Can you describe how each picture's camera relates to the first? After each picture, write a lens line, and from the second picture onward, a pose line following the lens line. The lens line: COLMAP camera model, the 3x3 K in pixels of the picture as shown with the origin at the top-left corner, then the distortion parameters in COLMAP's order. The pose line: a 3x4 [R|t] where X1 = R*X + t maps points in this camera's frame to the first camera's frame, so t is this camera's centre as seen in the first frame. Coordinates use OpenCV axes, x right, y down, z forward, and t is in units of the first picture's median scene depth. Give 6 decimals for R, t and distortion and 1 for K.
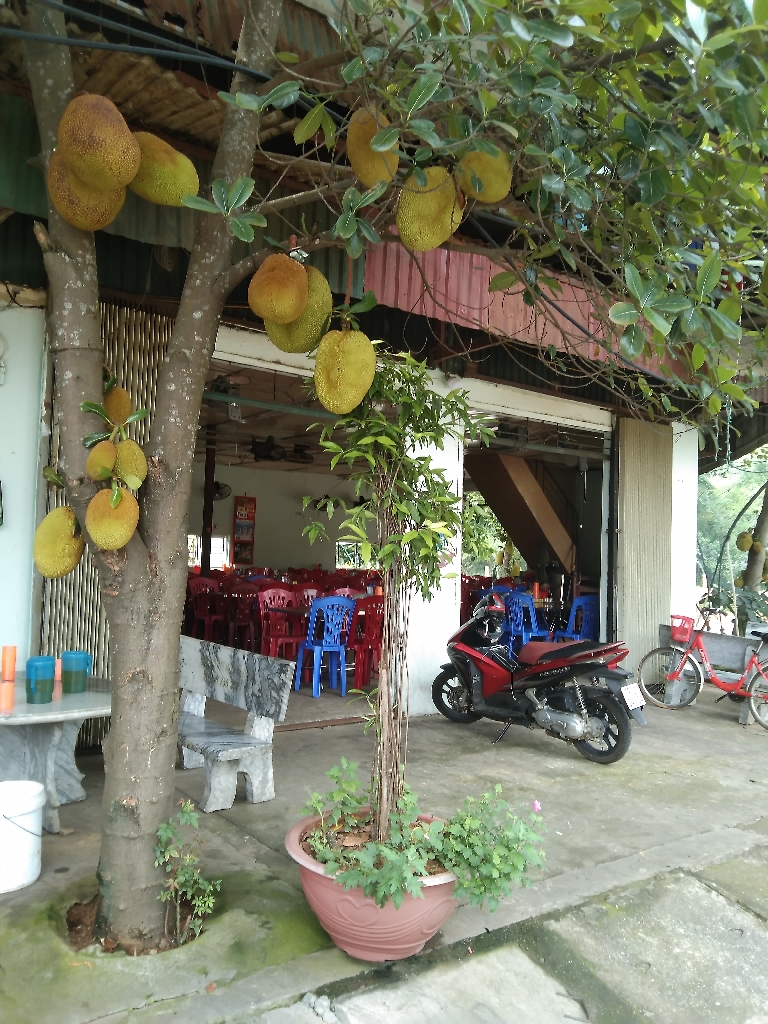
lens RADIAL K [[830.8, 0, 384.0], [0, 830.8, 512.0], [0, 0, 1]] dist [0.059940, -0.113810]
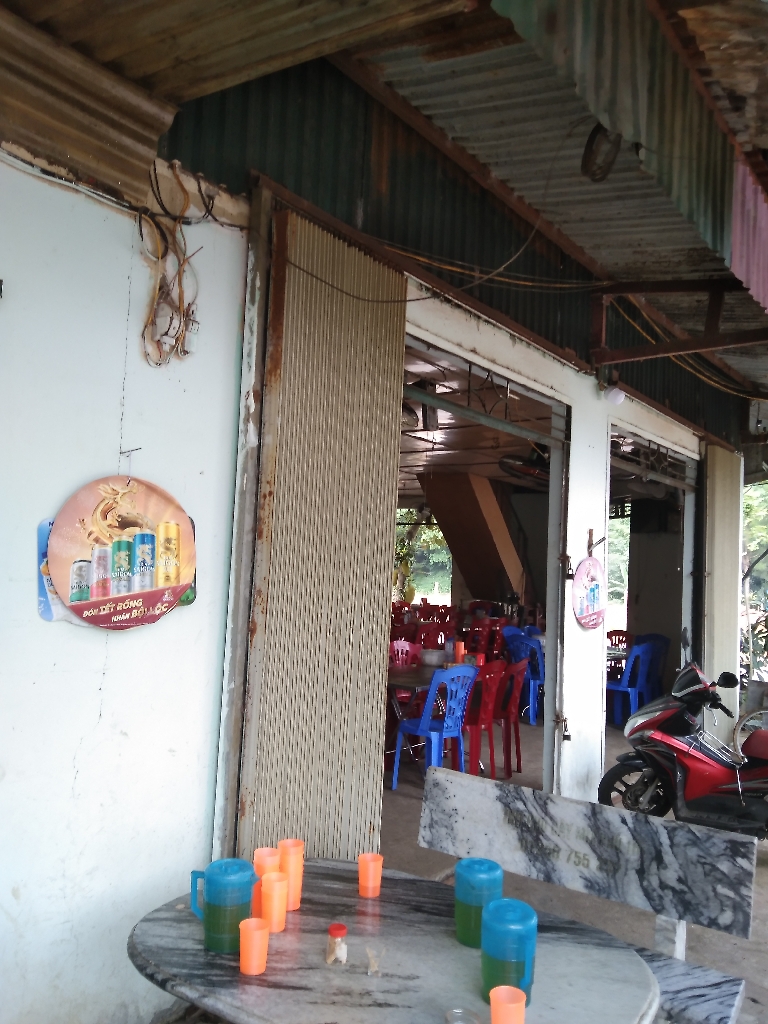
lens RADIAL K [[833.7, 0, 387.6], [0, 833.7, 520.3], [0, 0, 1]] dist [0.070199, -0.171779]
pose [[0.962218, 0.024639, 0.271165, -0.469684], [-0.026051, 0.999659, 0.001608, -0.042899], [-0.271033, -0.008611, 0.962532, 0.405830]]
